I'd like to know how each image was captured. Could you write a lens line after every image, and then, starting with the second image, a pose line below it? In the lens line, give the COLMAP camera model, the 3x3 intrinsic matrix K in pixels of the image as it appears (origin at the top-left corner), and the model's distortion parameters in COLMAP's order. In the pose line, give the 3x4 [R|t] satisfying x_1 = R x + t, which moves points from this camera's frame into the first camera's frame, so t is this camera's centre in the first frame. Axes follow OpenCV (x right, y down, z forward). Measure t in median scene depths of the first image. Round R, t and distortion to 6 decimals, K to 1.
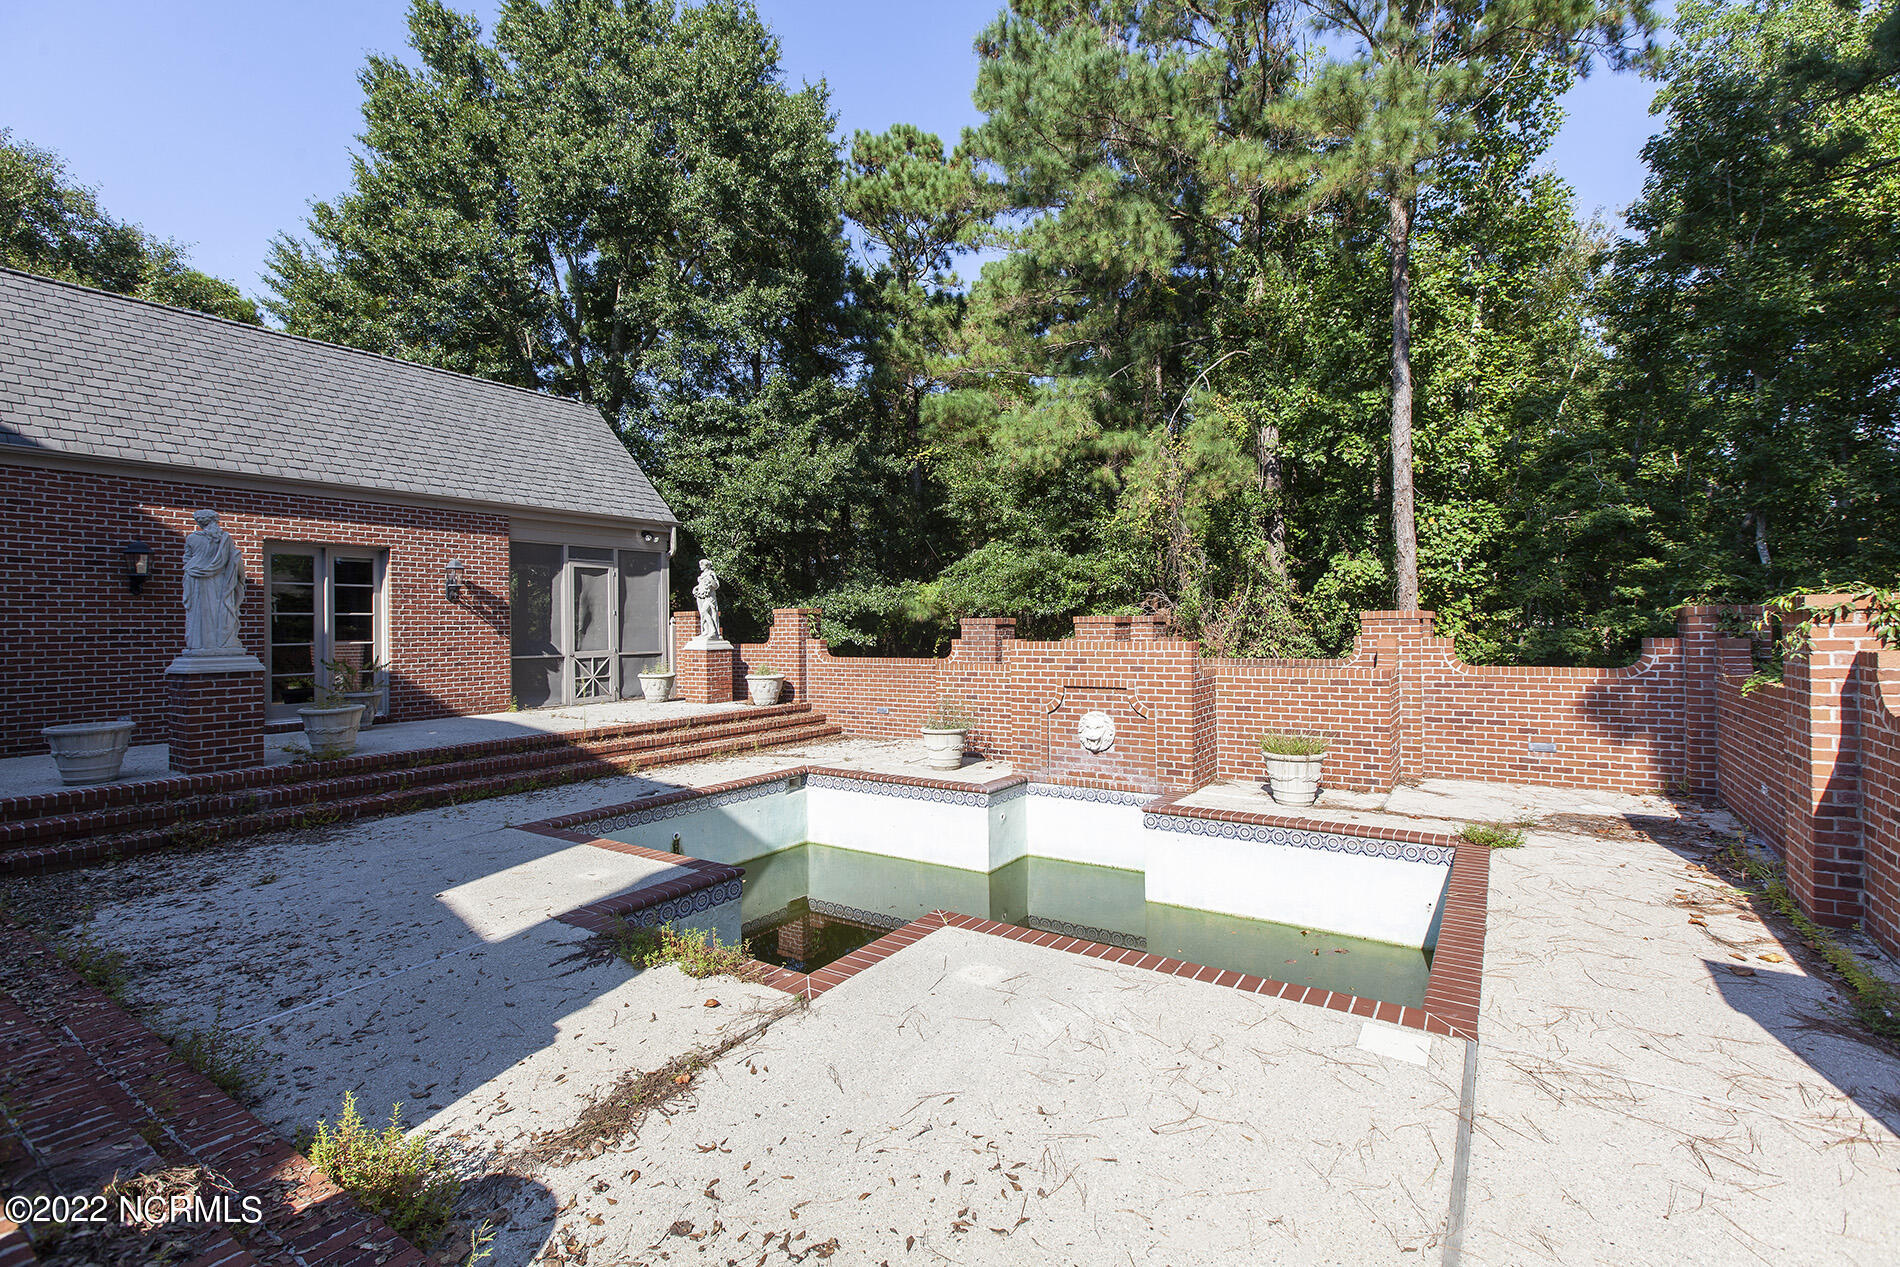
lens RADIAL K [[839.0, 0, 952.7], [0, 839.0, 627.2], [0, 0, 1]] dist [0.000262, -0.000190]
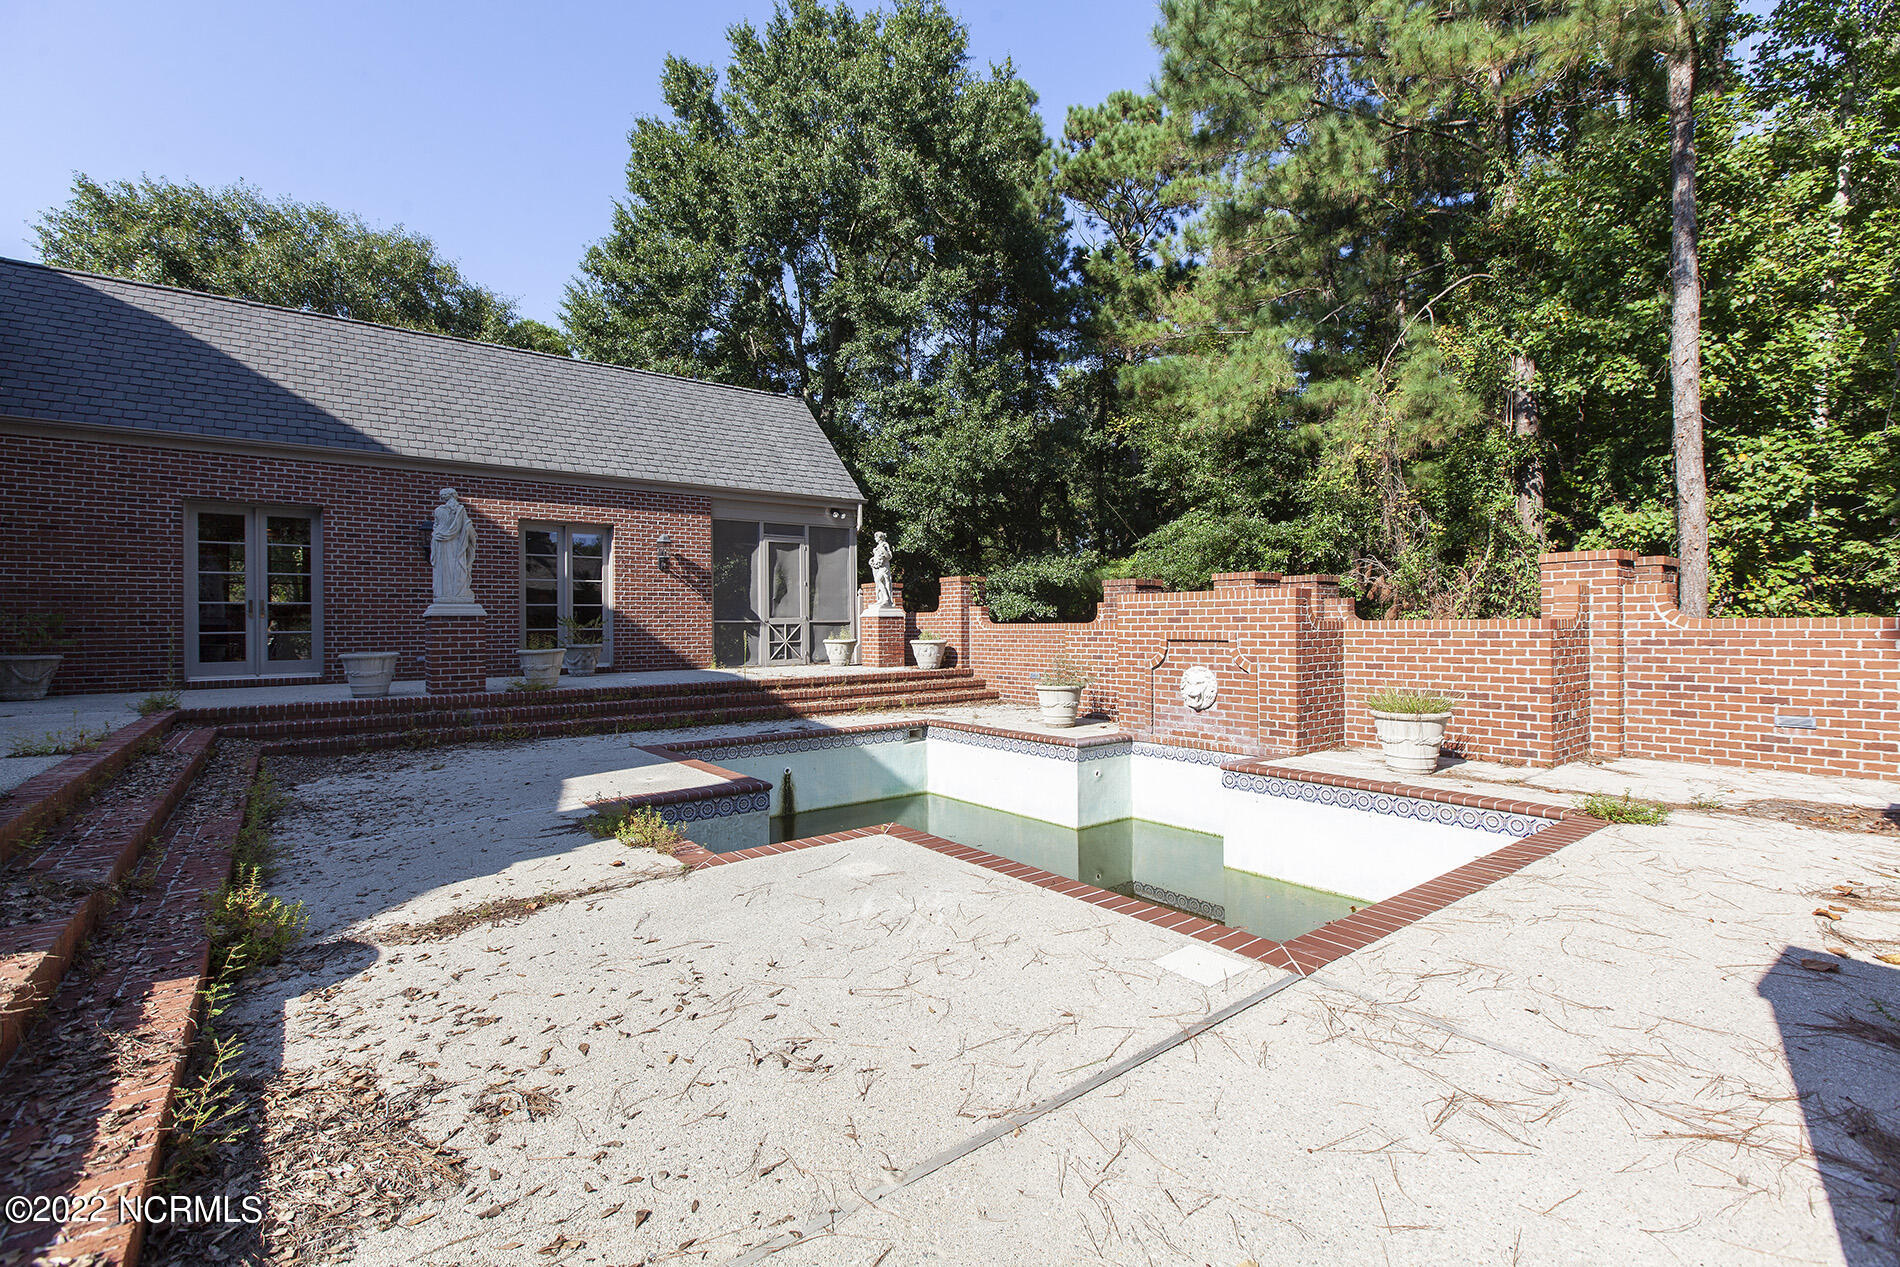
lens RADIAL K [[839.0, 0, 952.7], [0, 839.0, 627.2], [0, 0, 1]] dist [0.000262, -0.000190]
pose [[0.948624, 0.005182, -0.316362, 0.130601], [-0.003222, 0.999972, 0.006717, 0.032678], [0.316388, -0.005353, 0.948615, 0.021017]]
